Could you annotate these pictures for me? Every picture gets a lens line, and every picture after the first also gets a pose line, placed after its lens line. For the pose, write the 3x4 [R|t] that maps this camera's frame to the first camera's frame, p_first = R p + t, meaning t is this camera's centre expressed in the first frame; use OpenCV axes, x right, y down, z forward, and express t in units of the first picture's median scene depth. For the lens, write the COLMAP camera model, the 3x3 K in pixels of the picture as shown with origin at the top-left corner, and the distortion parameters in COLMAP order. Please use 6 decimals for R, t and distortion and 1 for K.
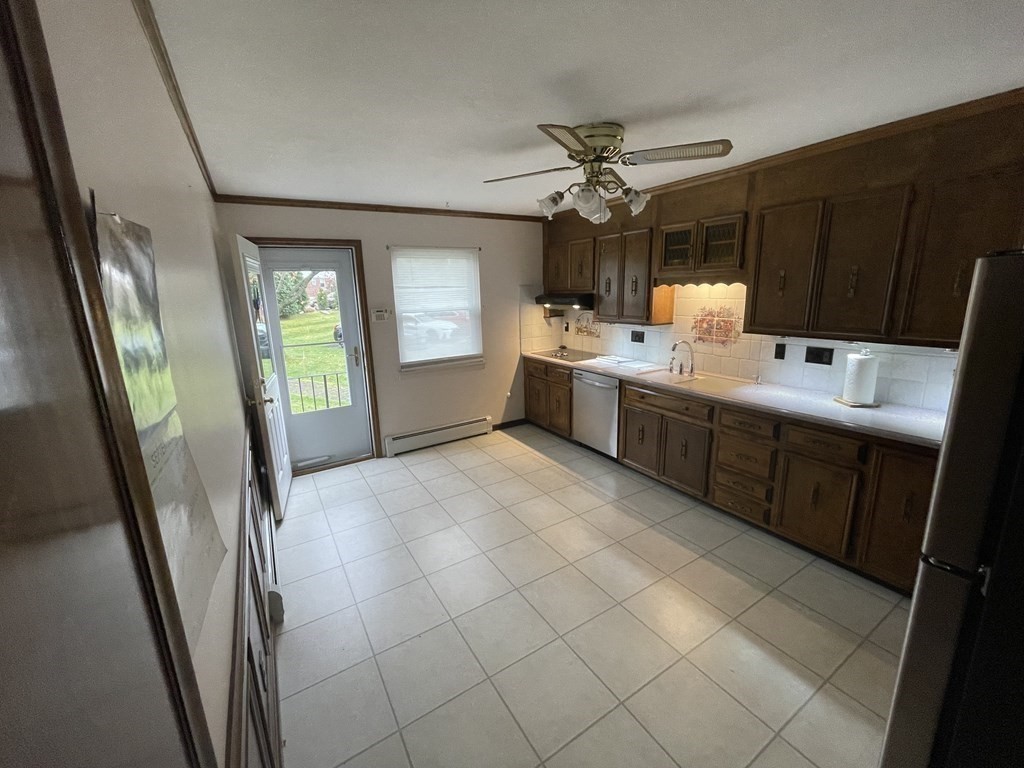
lens RADIAL K [[415.2, 0, 509.0], [0, 415.2, 382.3], [0, 0, 1]] dist [-0.000935, 0.000115]
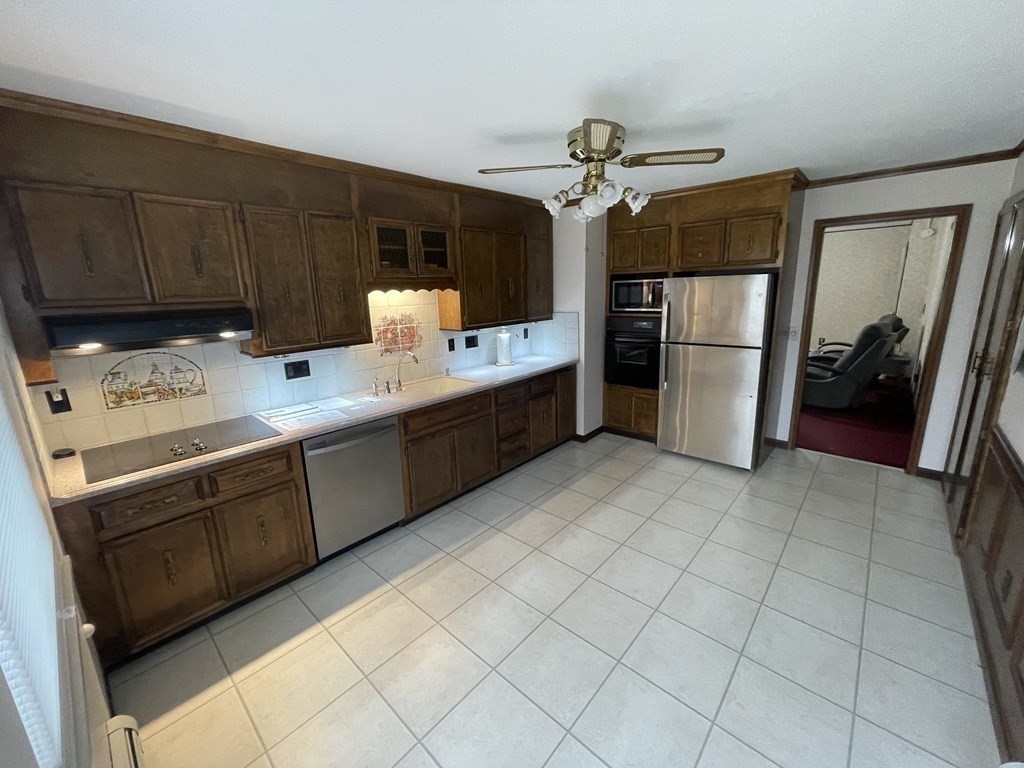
lens RADIAL K [[415.2, 0, 507.1], [0, 415.2, 380.8], [0, 0, 1]] dist [-0.000935, 0.000115]
pose [[-0.269592, -0.164960, 0.948740, -0.506517], [0.260113, 0.936122, 0.236679, -0.196472], [-0.927179, 0.310586, -0.209463, 0.998732]]
